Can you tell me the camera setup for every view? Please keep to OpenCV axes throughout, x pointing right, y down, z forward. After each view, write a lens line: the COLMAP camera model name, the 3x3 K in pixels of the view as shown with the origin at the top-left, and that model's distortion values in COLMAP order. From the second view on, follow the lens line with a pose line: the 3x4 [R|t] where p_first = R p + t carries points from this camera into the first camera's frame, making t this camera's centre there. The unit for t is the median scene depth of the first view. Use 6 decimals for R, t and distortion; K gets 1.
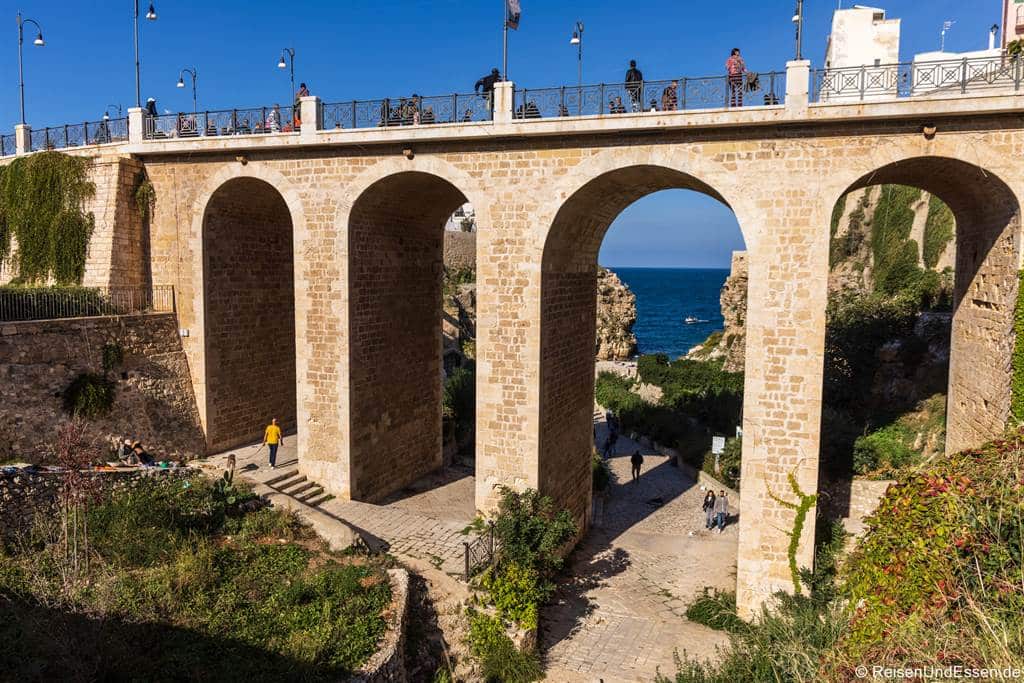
lens RADIAL K [[687.0, 0, 515.4], [0, 687.0, 339.3], [0, 0, 1]] dist [0.007928, 0.001289]
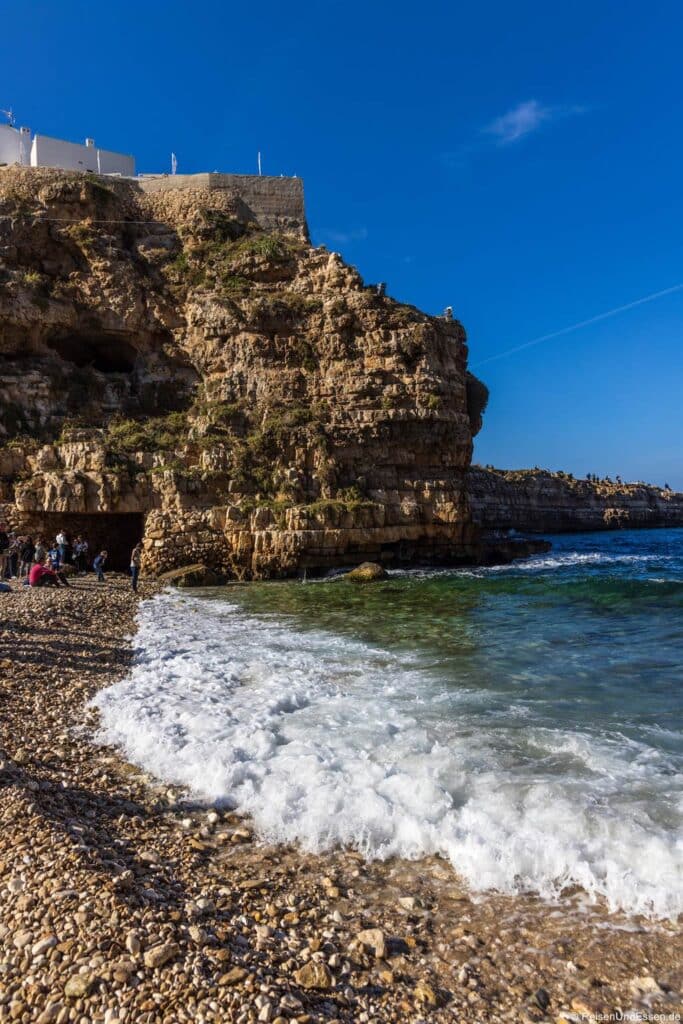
lens RADIAL K [[687.0, 0, 340.5], [0, 687.0, 507.0], [0, 0, 1]] dist [0.007928, 0.001289]
pose [[0.752688, -0.054263, -0.656137, 0.314114], [-0.013847, 0.995073, -0.098178, 0.026882], [0.658231, 0.082983, 0.748228, 0.813674]]
